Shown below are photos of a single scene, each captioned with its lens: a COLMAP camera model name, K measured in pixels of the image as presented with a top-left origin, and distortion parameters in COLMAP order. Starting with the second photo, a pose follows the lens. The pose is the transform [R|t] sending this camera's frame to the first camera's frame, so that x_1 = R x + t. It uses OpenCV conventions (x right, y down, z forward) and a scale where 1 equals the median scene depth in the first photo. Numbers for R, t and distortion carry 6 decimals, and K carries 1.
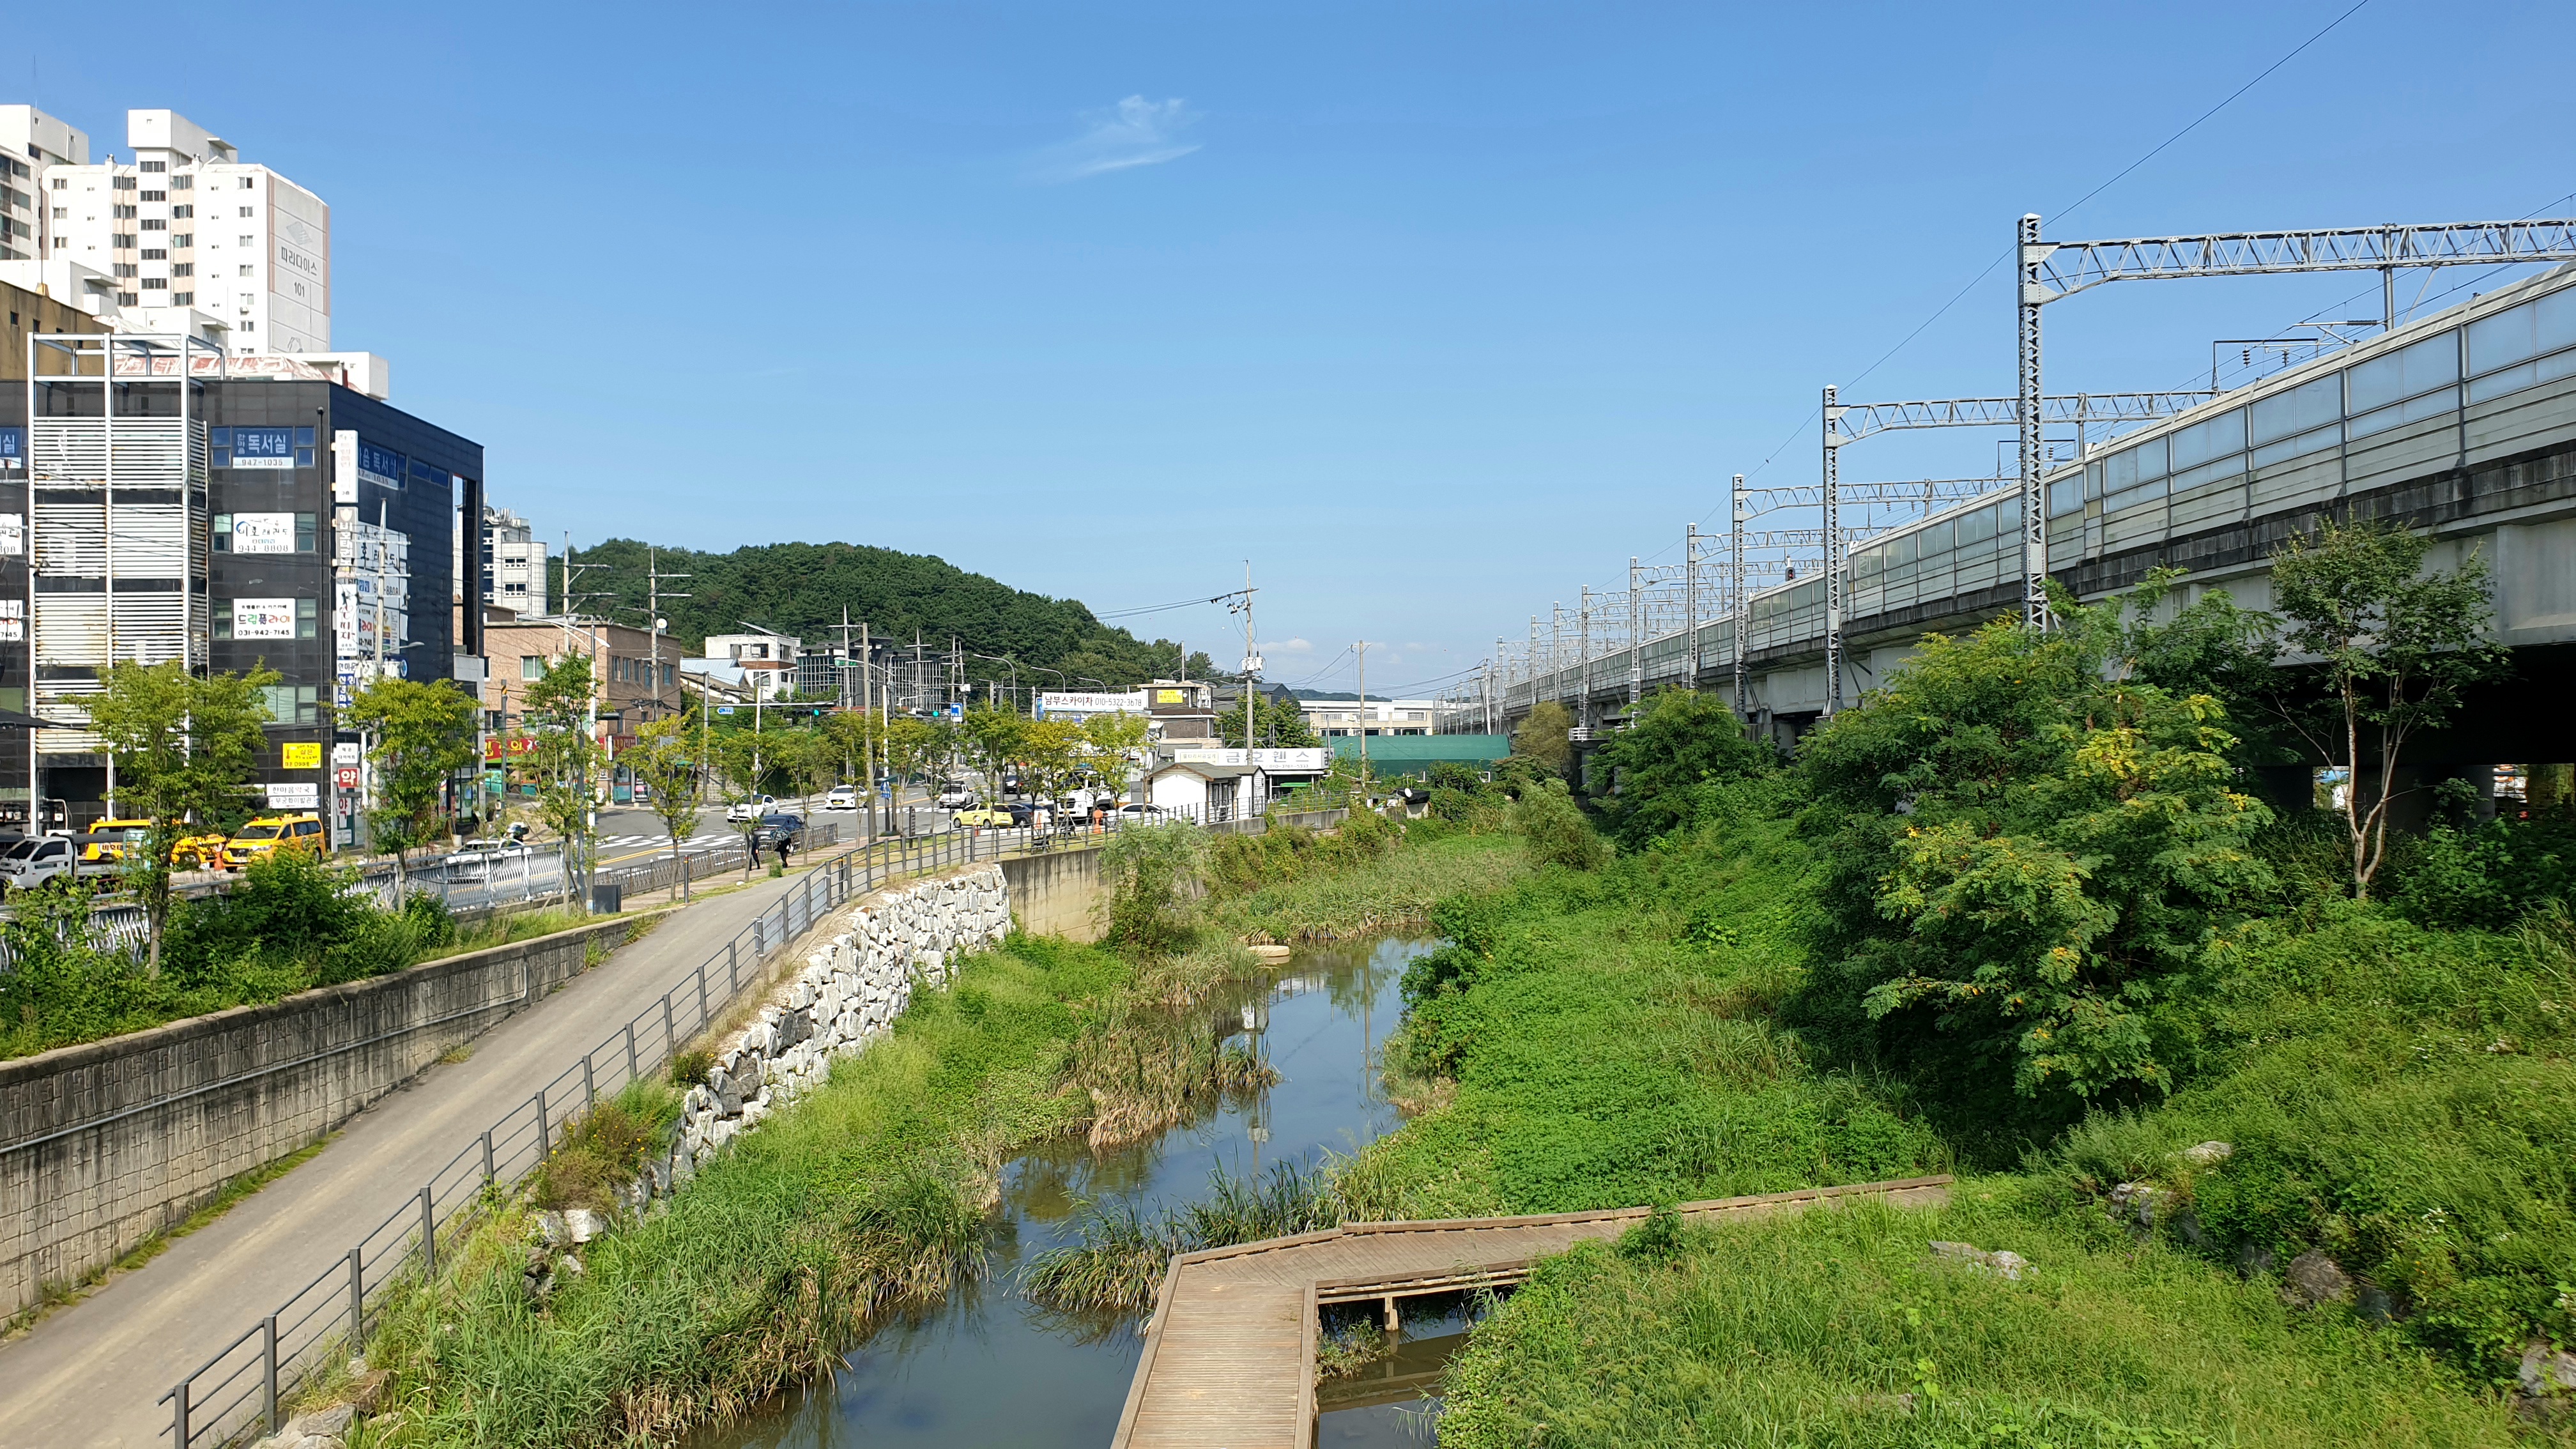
lens RADIAL K [[1992.8, 0, 1288.0], [0, 1992.8, 724.5], [0, 0, 1]] dist [-0.007826, 0.045492]
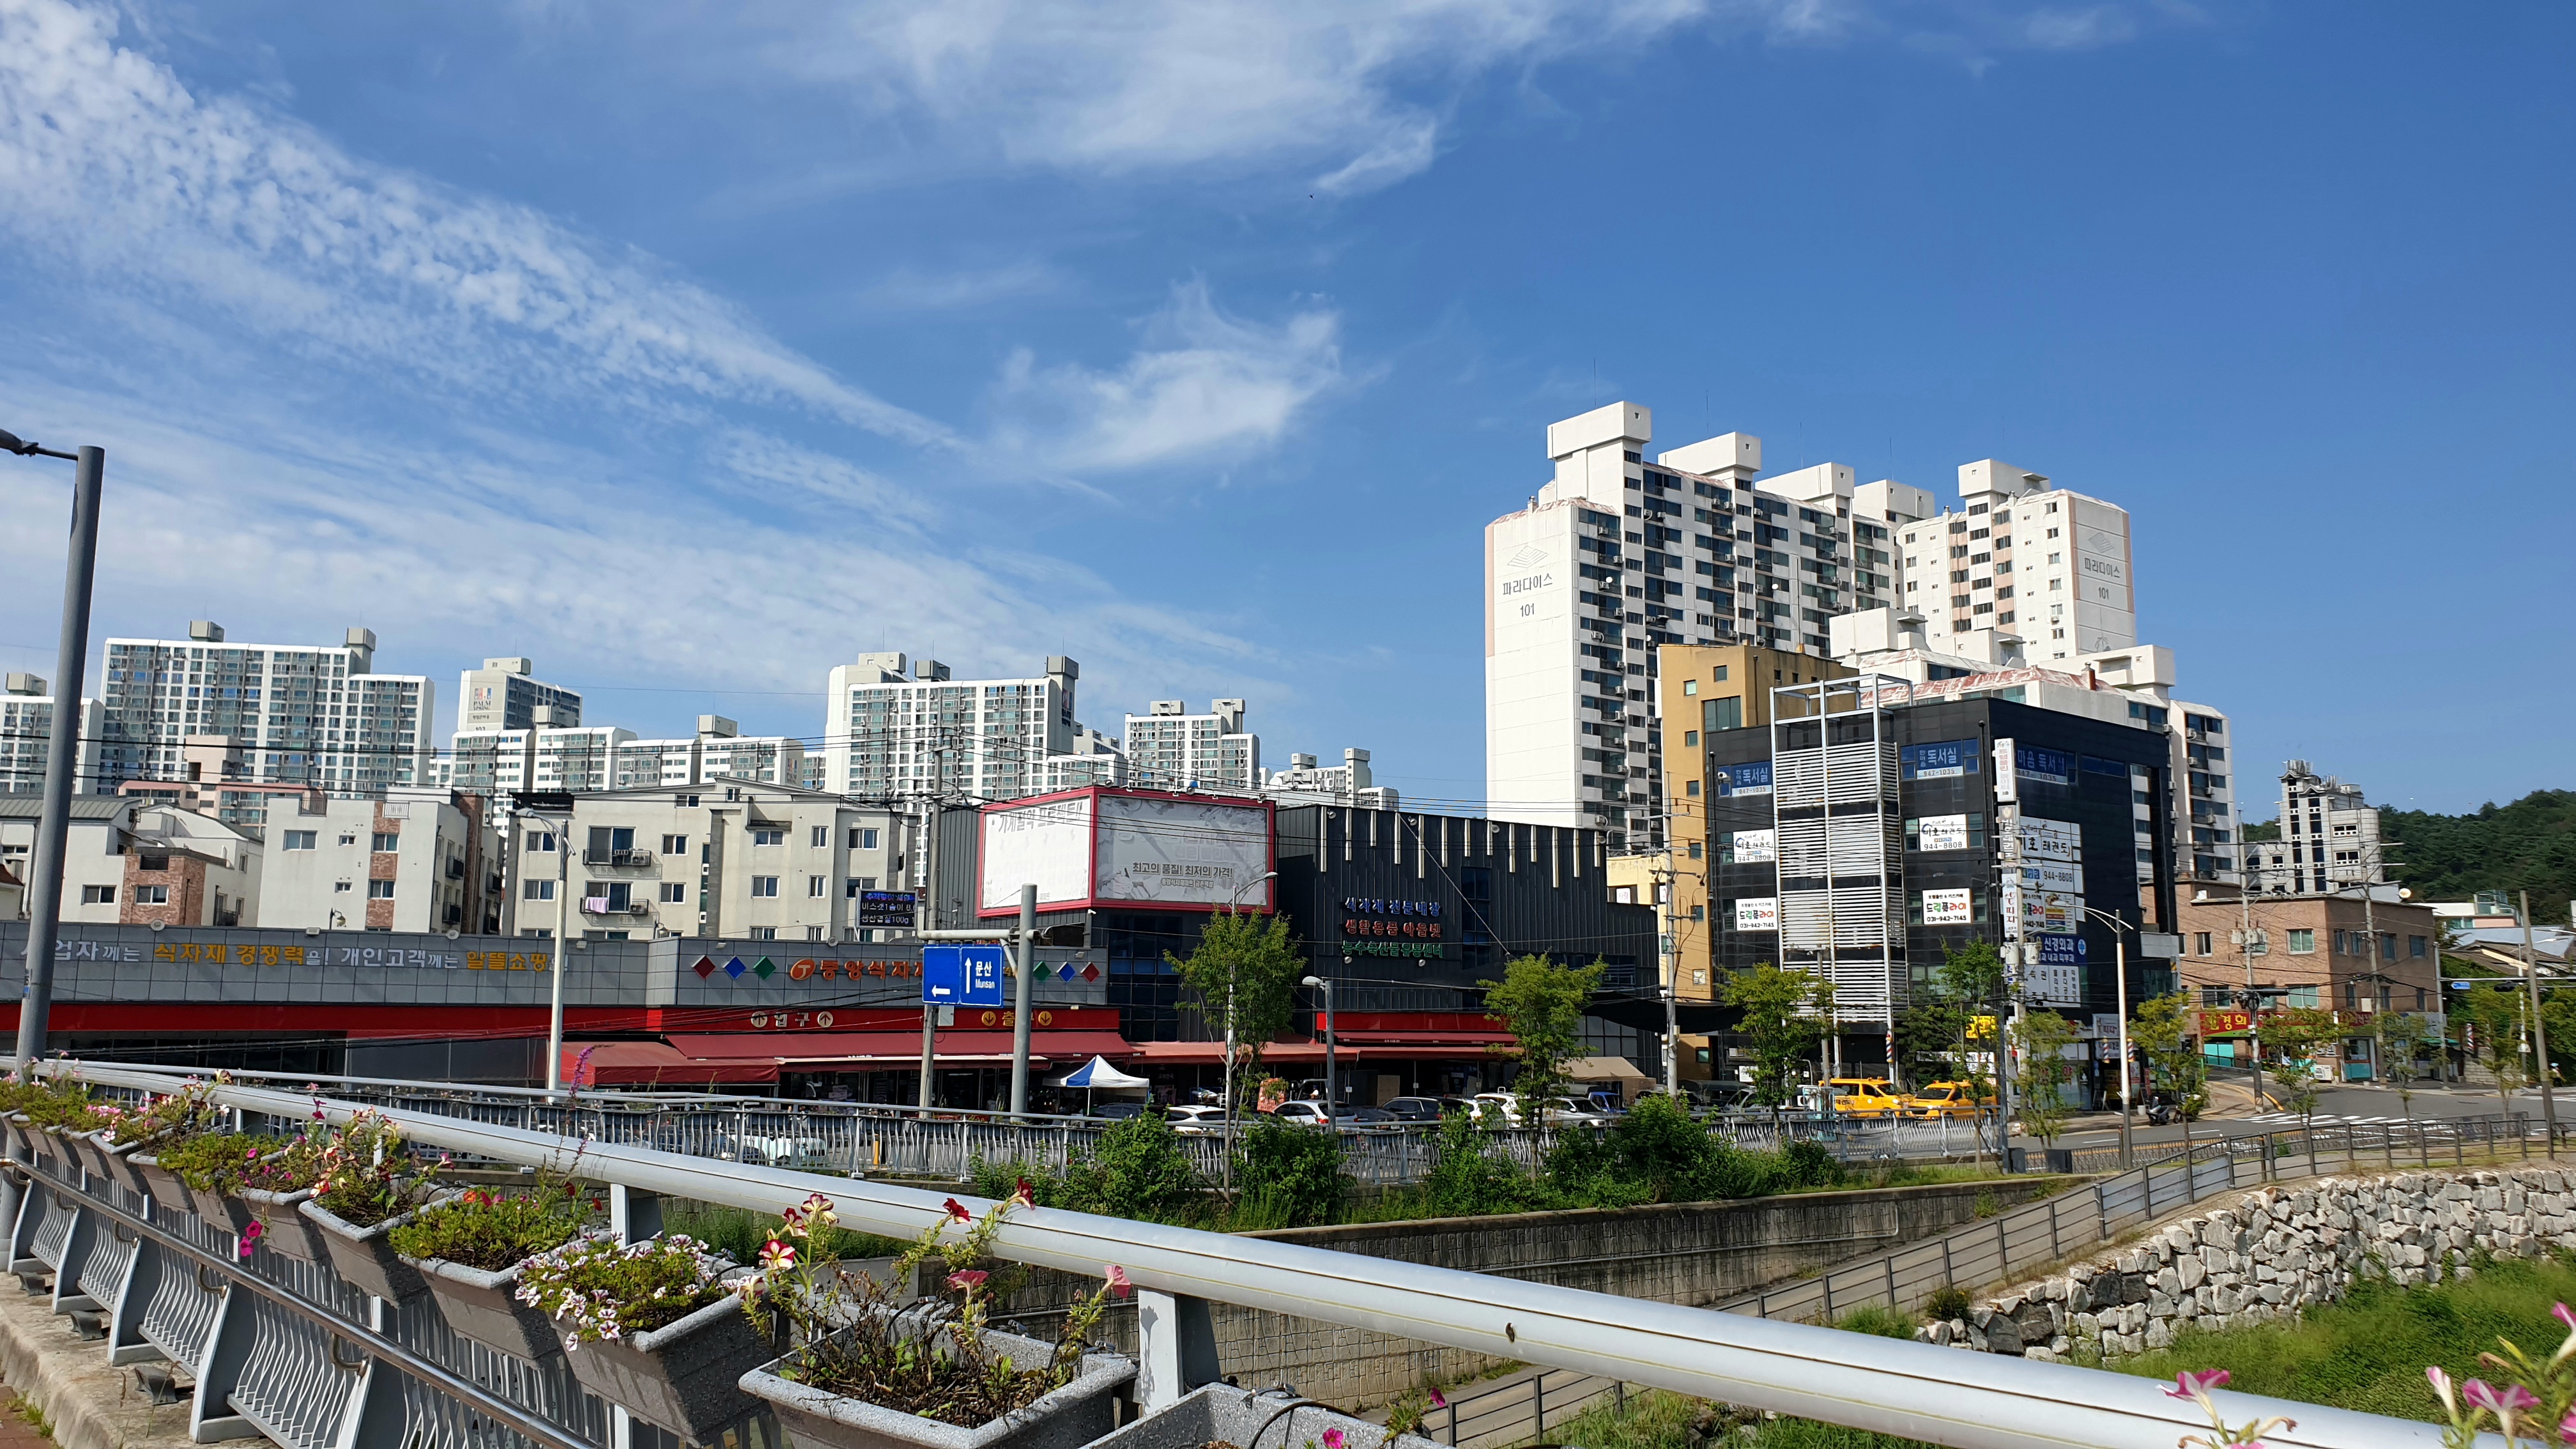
lens RADIAL K [[1925.2, 0, 1288.0], [0, 1925.2, 724.5], [0, 0, 1]] dist [-0.003240, -0.004252]
pose [[0.642683, -0.103488, -0.759111, 0.099413], [-0.004189, 0.990345, -0.138559, -0.001411], [0.766121, 0.092229, 0.636044, -0.011654]]
